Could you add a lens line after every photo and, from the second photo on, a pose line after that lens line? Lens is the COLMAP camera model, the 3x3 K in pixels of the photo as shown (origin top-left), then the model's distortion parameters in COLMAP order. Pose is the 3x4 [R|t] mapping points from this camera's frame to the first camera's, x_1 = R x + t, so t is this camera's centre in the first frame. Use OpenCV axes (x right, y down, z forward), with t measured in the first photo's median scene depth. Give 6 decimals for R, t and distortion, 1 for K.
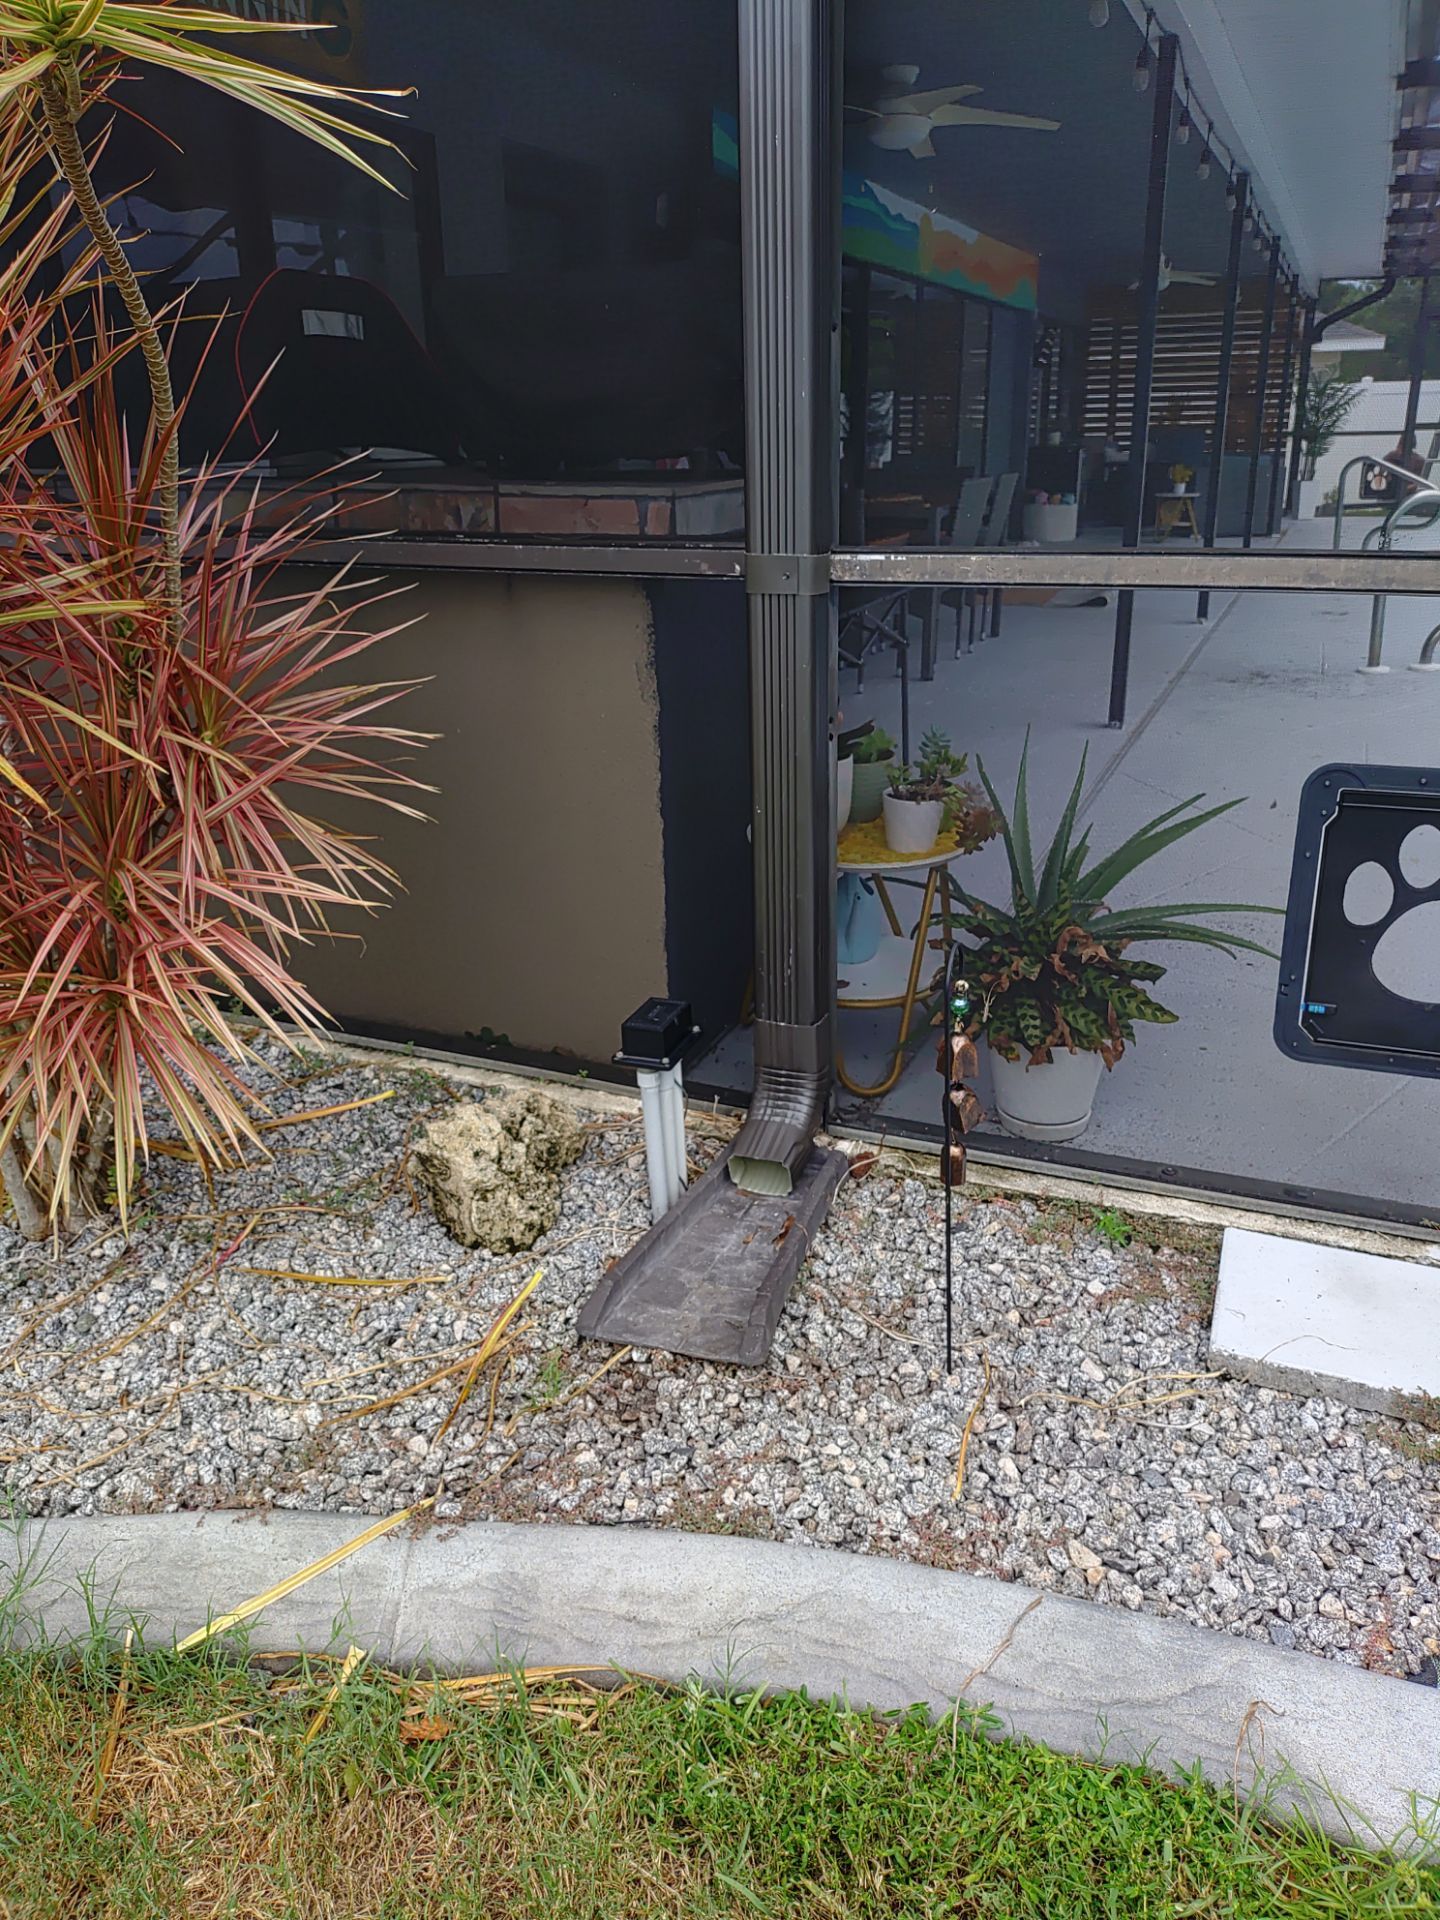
lens RADIAL K [[1409.1, 0, 731.2], [0, 1409.1, 972.8], [0, 0, 1]] dist [0.051189, -0.081572]
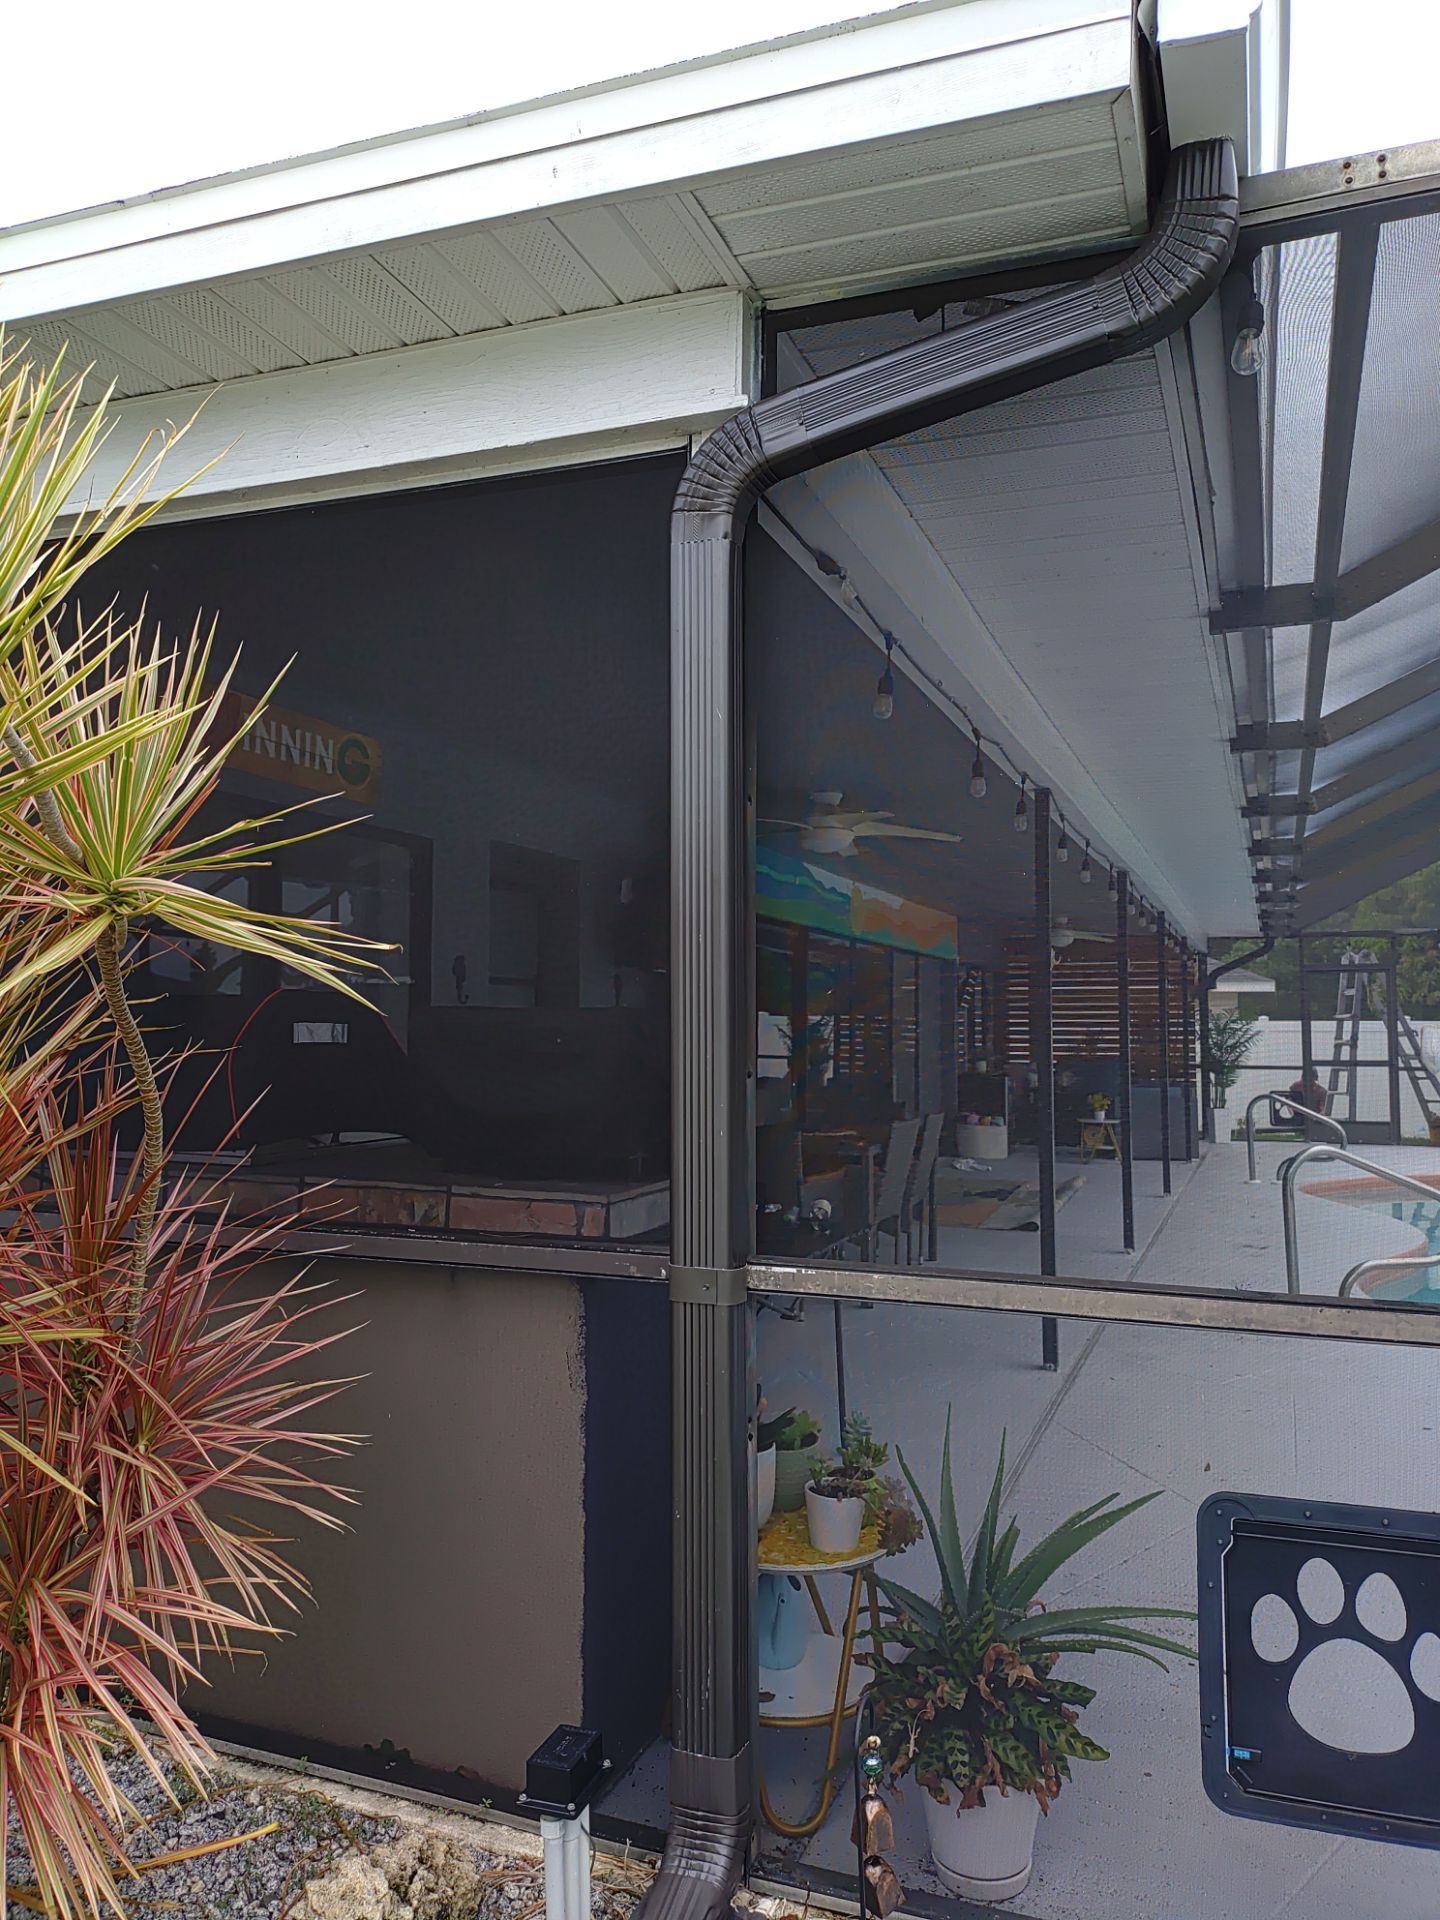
lens RADIAL K [[1409.1, 0, 725.6], [0, 1409.1, 948.8], [0, 0, 1]] dist [0.051189, -0.081572]
pose [[0.999523, 0.019565, 0.023880, 0.019451], [-0.007981, 0.911000, -0.412329, -0.060126], [-0.029822, 0.411942, 0.910722, -0.084709]]
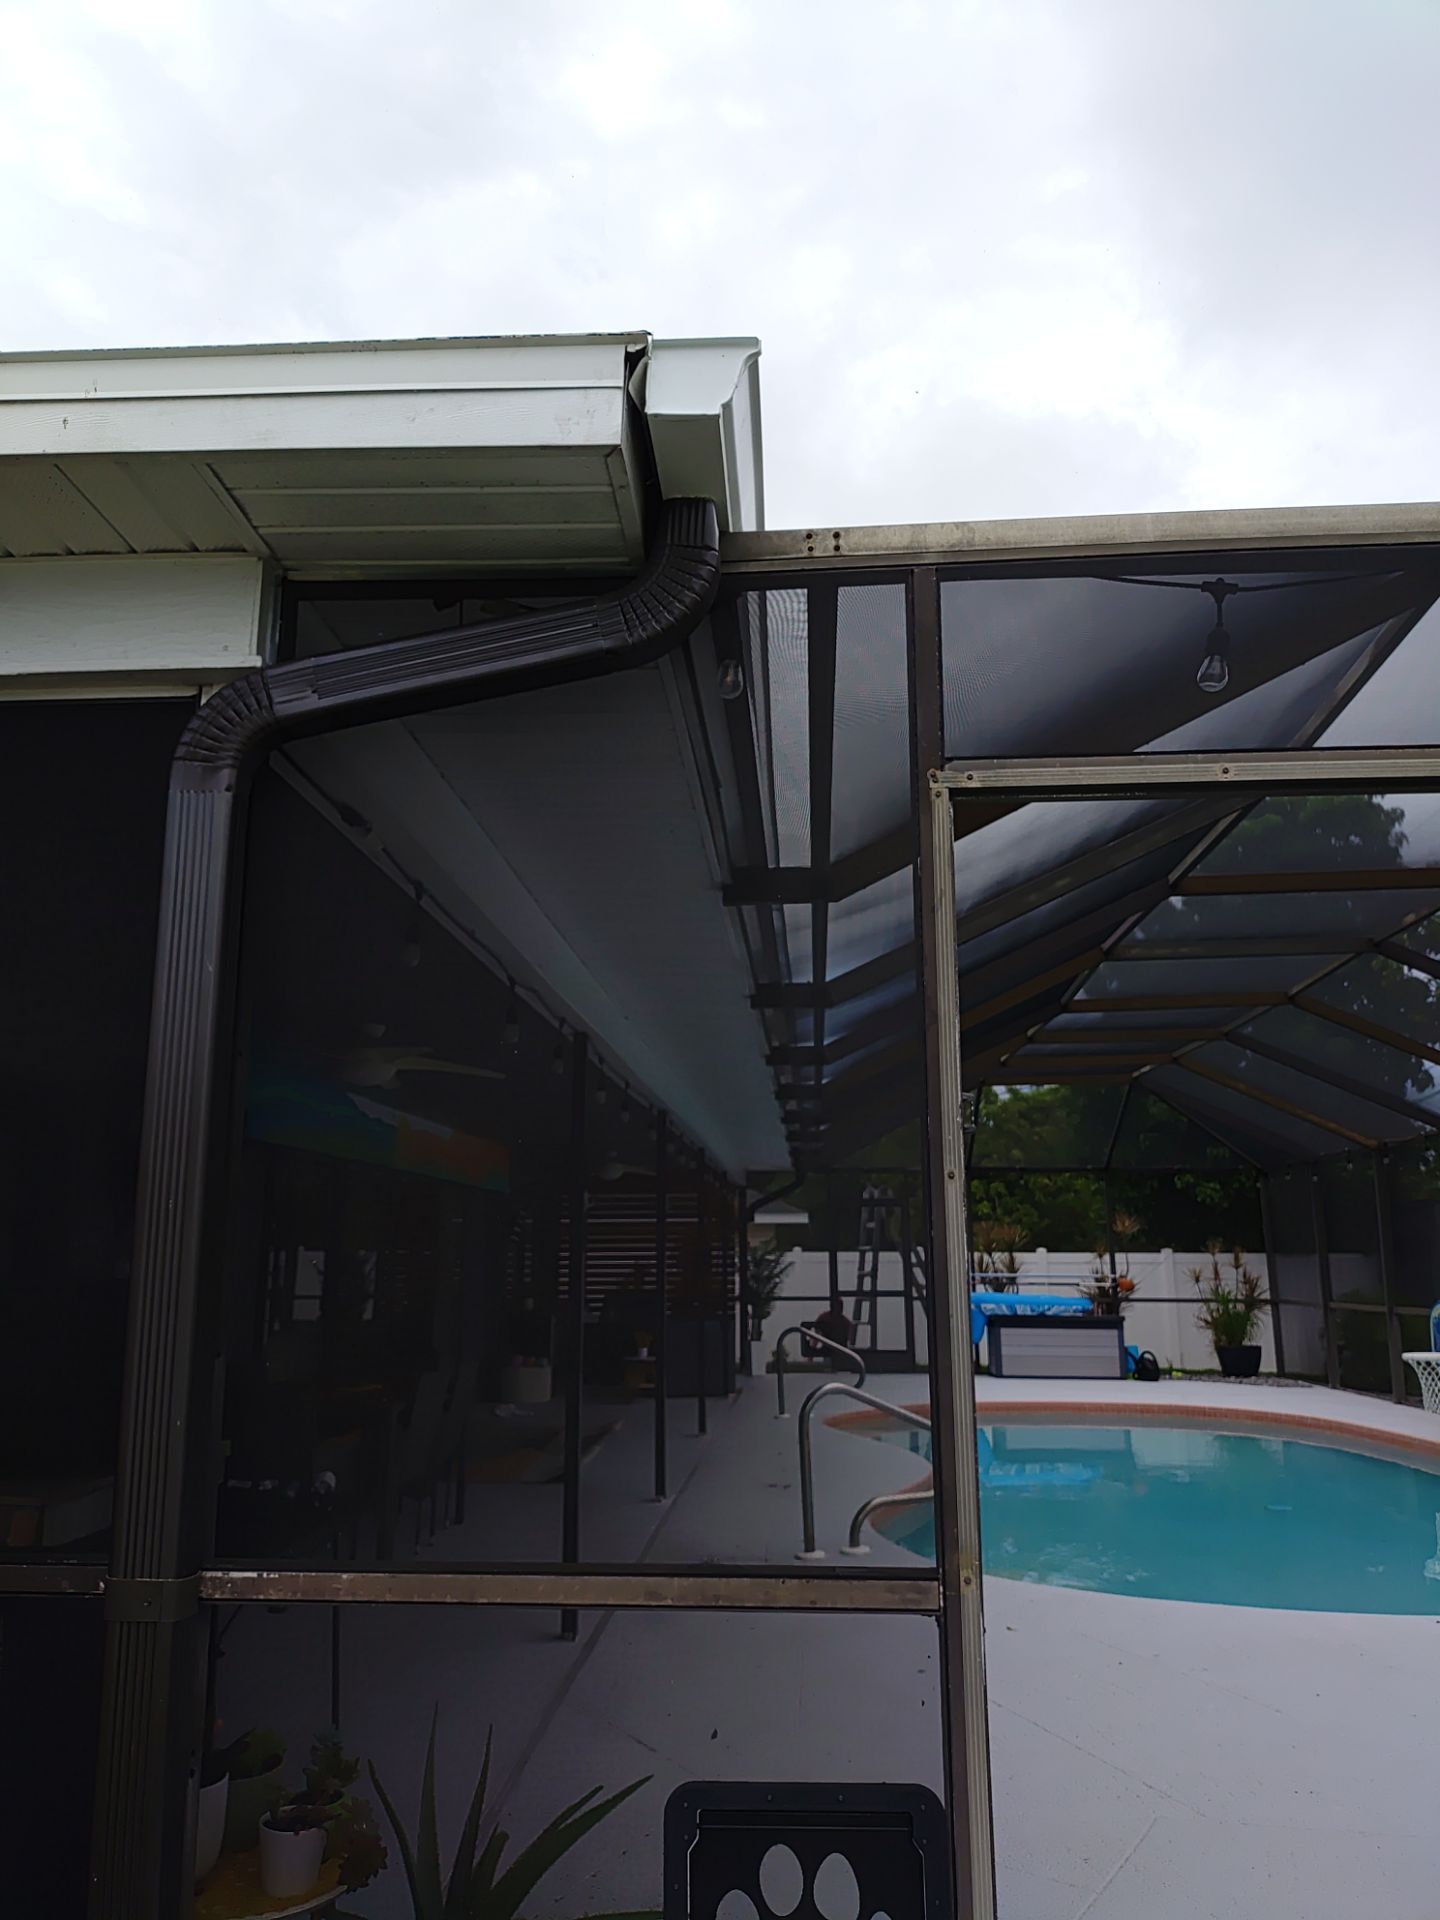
lens RADIAL K [[1409.1, 0, 736.0], [0, 1409.1, 946.9], [0, 0, 1]] dist [0.051189, -0.081572]
pose [[0.943193, 0.082206, 0.321915, 0.059043], [0.109978, 0.837036, -0.535981, -0.077748], [-0.313515, 0.540937, 0.780445, -0.113226]]
